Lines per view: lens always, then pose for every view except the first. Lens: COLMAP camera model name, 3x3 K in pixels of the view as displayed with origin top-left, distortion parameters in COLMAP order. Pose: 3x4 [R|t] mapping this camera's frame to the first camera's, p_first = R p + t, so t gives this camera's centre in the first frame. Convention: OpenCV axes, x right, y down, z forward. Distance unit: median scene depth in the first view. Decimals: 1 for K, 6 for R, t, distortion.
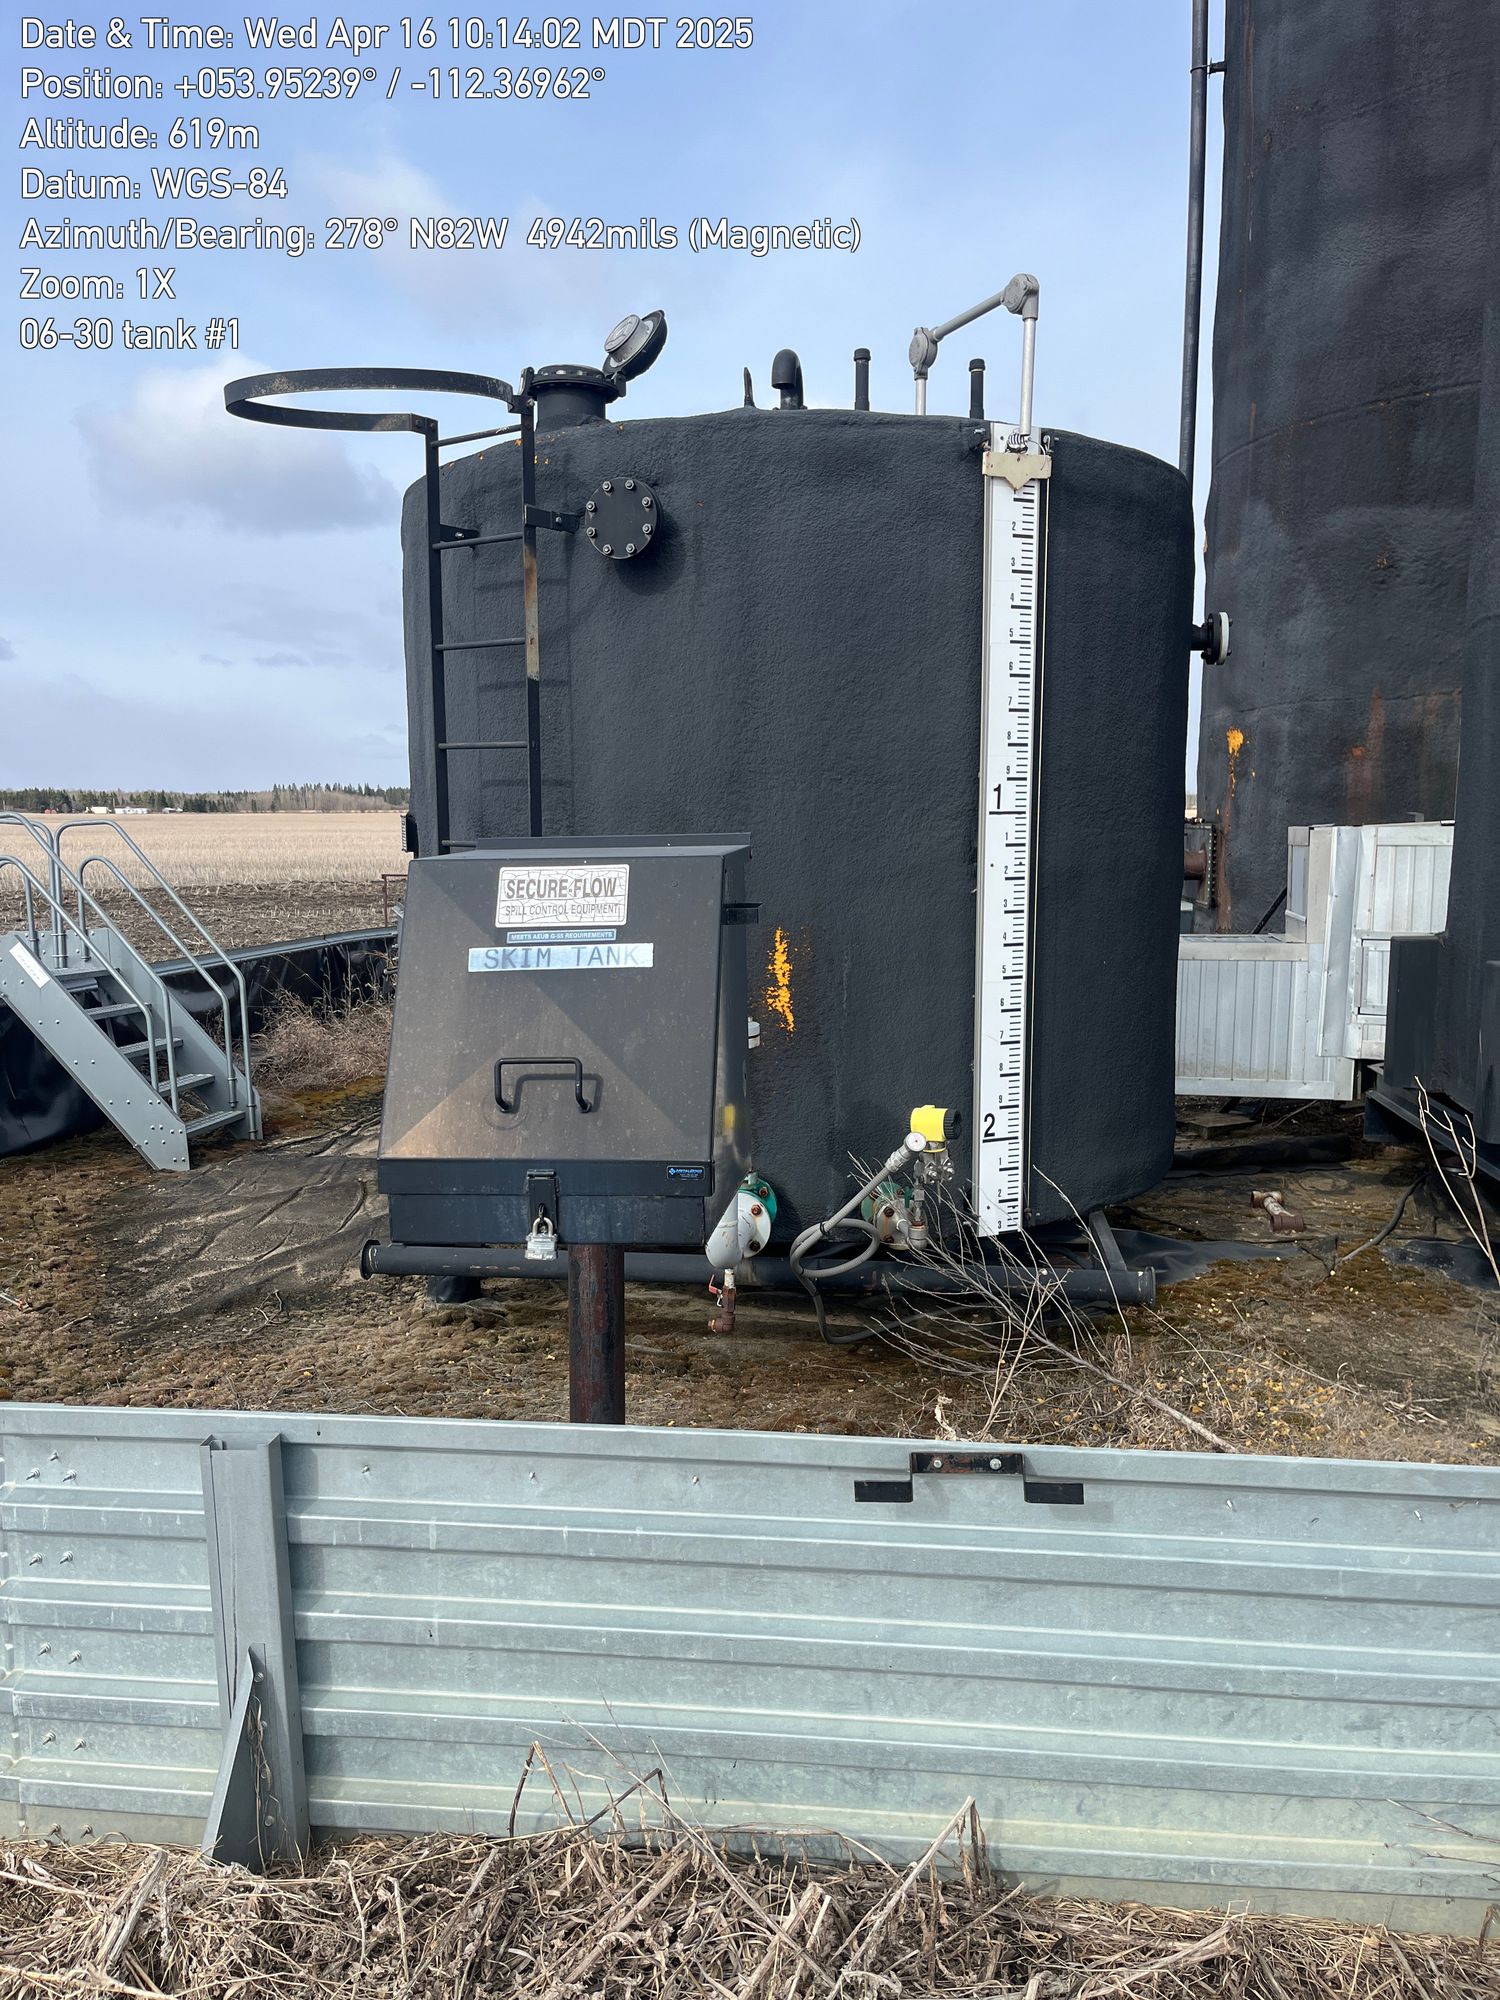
lens RADIAL K [[1537.6, 0, 734.8], [0, 1537.6, 1017.8], [0, 0, 1]] dist [0.053351, -0.079139]
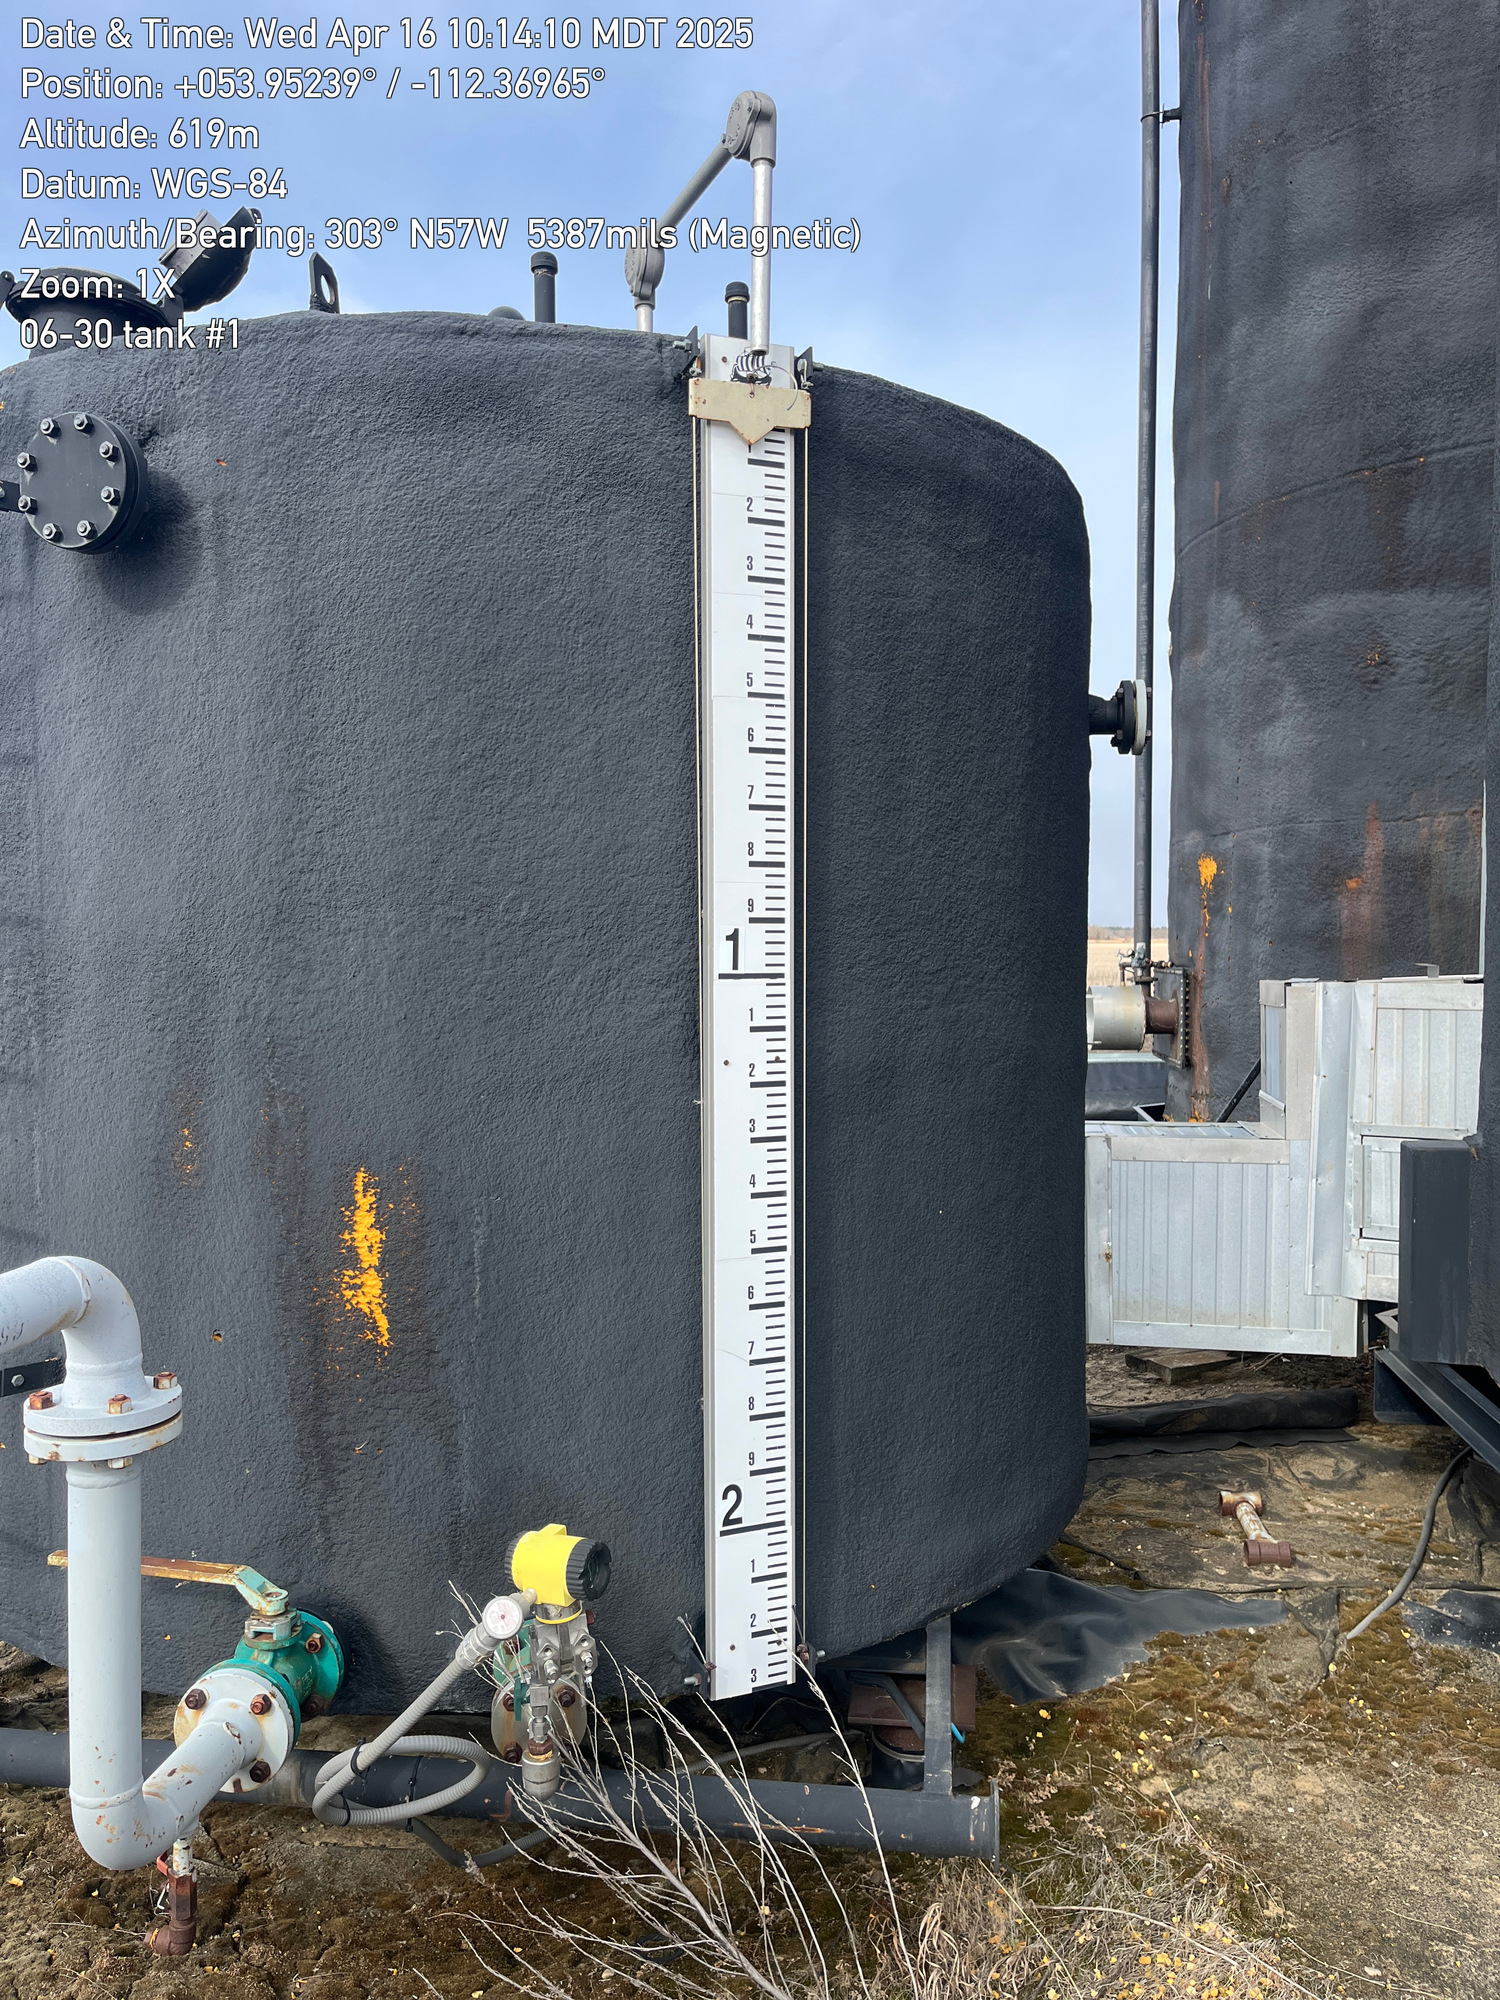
lens RADIAL K [[1537.6, 0, 753.0], [0, 1537.6, 1003.1], [0, 0, 1]] dist [0.053351, -0.079139]
pose [[0.999987, 0.003486, 0.003686, 0.148071], [-0.003128, 0.995647, -0.093156, -0.056739], [-0.003995, 0.093143, 0.995645, 0.345009]]
